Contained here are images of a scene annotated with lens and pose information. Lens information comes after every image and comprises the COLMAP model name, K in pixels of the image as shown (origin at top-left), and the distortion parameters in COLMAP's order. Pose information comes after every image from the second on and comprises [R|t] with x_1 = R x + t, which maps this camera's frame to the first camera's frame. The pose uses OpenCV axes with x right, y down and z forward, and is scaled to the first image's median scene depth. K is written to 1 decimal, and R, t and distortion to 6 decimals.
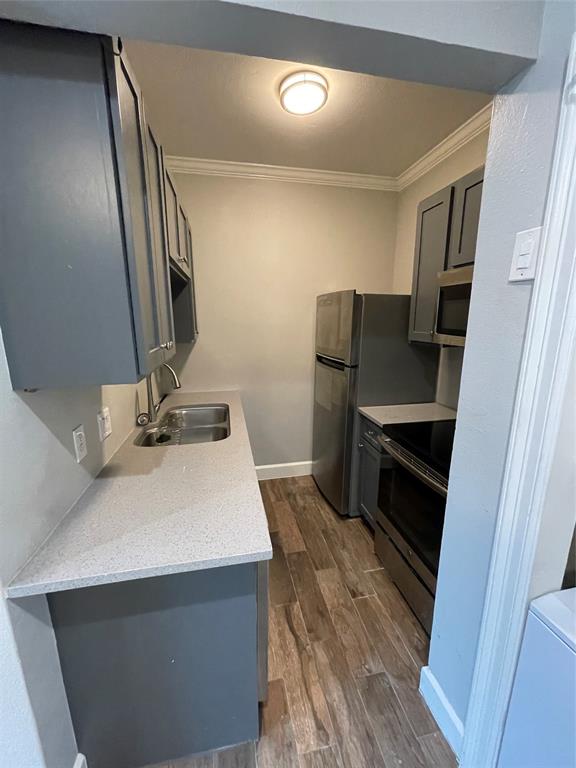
lens RADIAL K [[308.8, 0, 288.0], [0, 308.8, 384.0], [0, 0, 1]] dist [-0.000024, 0.000002]
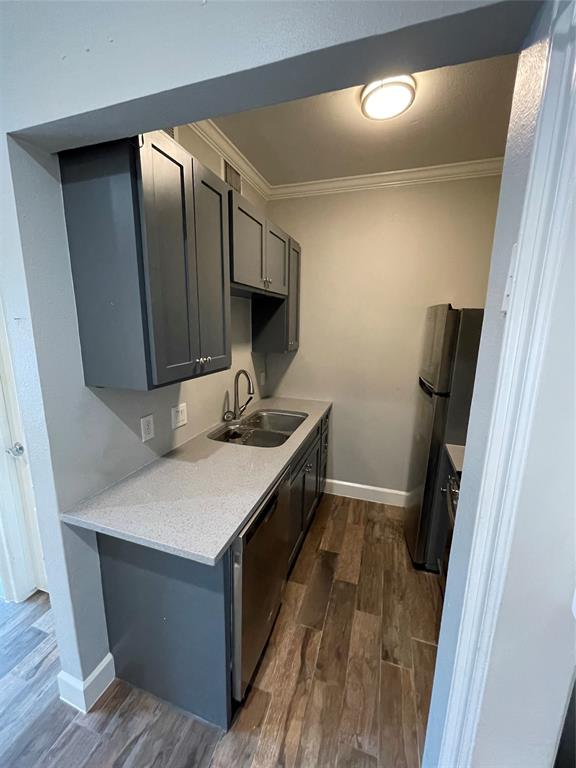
lens RADIAL K [[309.6, 0, 286.9], [0, 309.6, 384.0], [0, 0, 1]] dist [-0.000740, 0.000170]
pose [[0.867122, 0.113855, -0.484909, 0.273793], [-0.119963, 0.992605, 0.018539, -0.053885], [0.483434, 0.042096, 0.874368, 0.064536]]
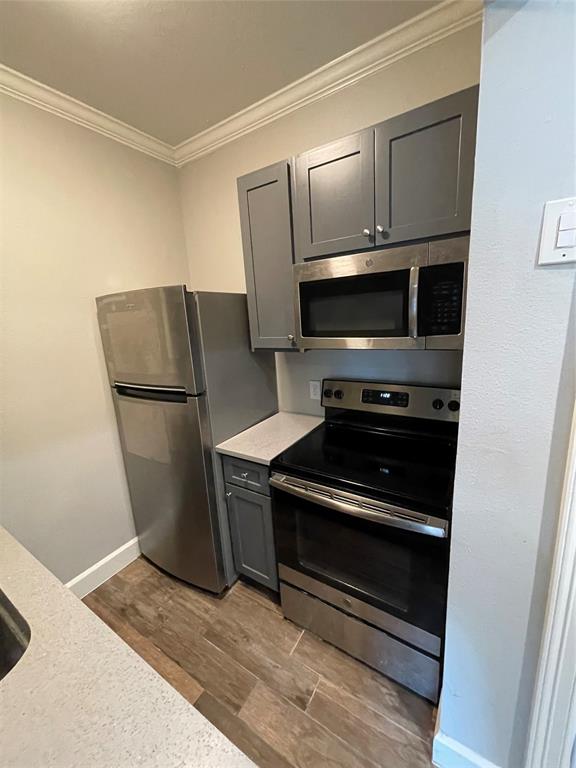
lens RADIAL K [[303.9, 0, 286.4], [0, 303.9, 388.1], [0, 0, 1]] dist [0.001811, 0.000132]
pose [[0.700402, -0.203179, 0.684219, -0.134505], [0.210987, 0.974724, 0.073467, -0.085805], [-0.681852, 0.092905, 0.725567, 0.391487]]
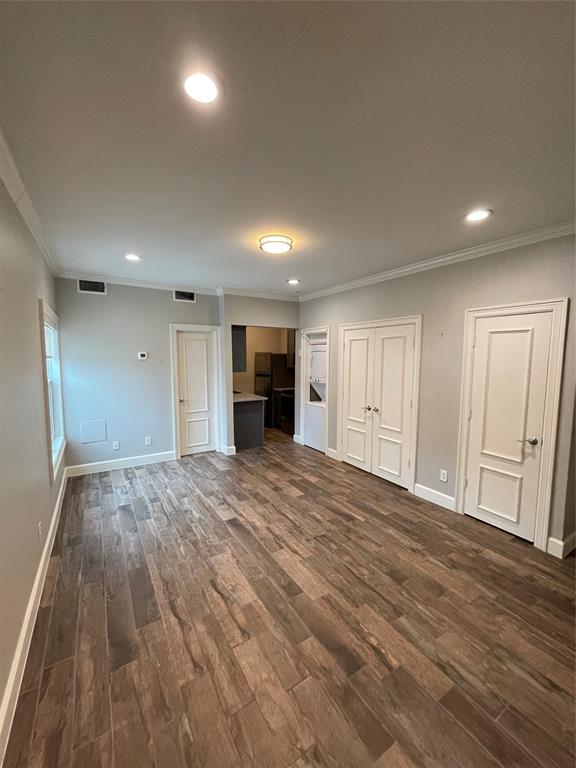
lens RADIAL K [[310.7, 0, 285.1], [0, 310.7, 383.3], [0, 0, 1]] dist [-0.001786, 0.000385]
pose [[0.939505, -0.024228, 0.341677, -0.827963], [0.065411, 0.991829, -0.109530, 0.422426], [-0.336231, 0.125253, 0.933413, -2.240845]]
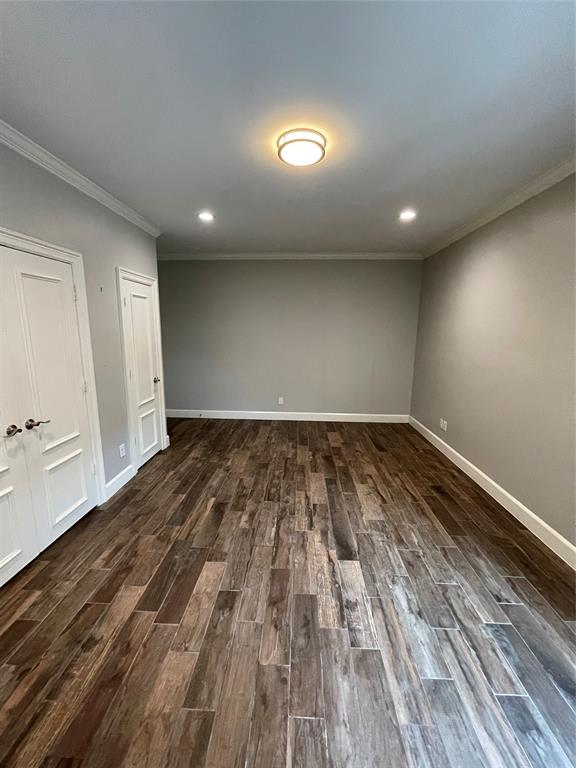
lens RADIAL K [[309.6, 0, 286.9], [0, 309.6, 384.0], [0, 0, 1]] dist [-0.000740, 0.000170]
pose [[-0.968554, -0.050725, 0.243578, -0.586370], [0.046045, 0.925542, 0.375835, -0.064048], [-0.244506, 0.375232, -0.894102, 0.233157]]
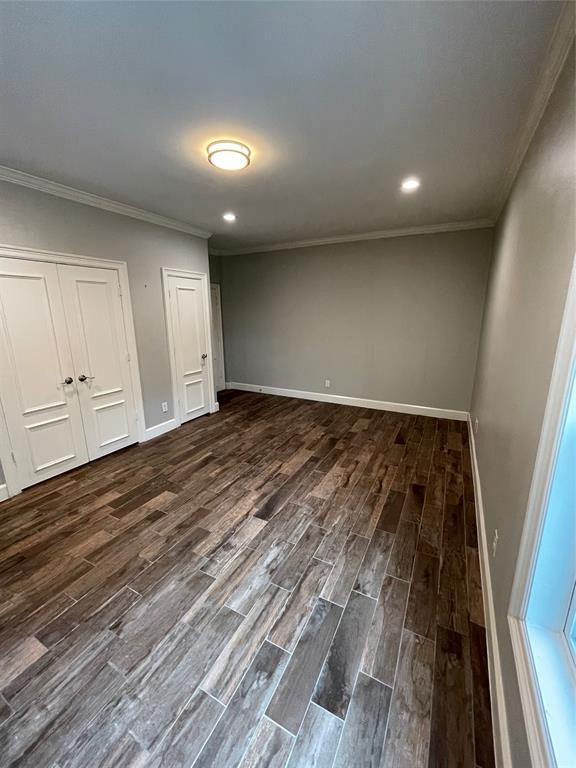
lens RADIAL K [[309.6, 0, 286.9], [0, 309.6, 384.0], [0, 0, 1]] dist [-0.000740, 0.000170]
pose [[-0.768998, -0.139787, 0.623780, -1.341320], [0.143031, 0.913434, 0.381027, -0.024816], [-0.623044, 0.382229, -0.682435, 0.016949]]
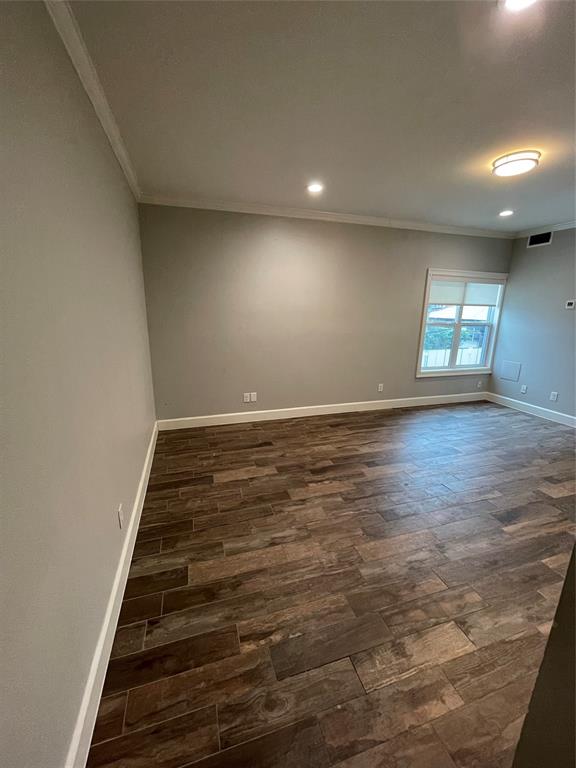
lens RADIAL K [[308.8, 0, 288.0], [0, 308.8, 384.0], [0, 0, 1]] dist [-0.000024, 0.000002]
pose [[0.099616, 0.246380, -0.964040, 0.971867], [-0.226373, 0.949065, 0.219161, 0.391093], [0.968933, 0.196400, 0.150316, -1.848293]]
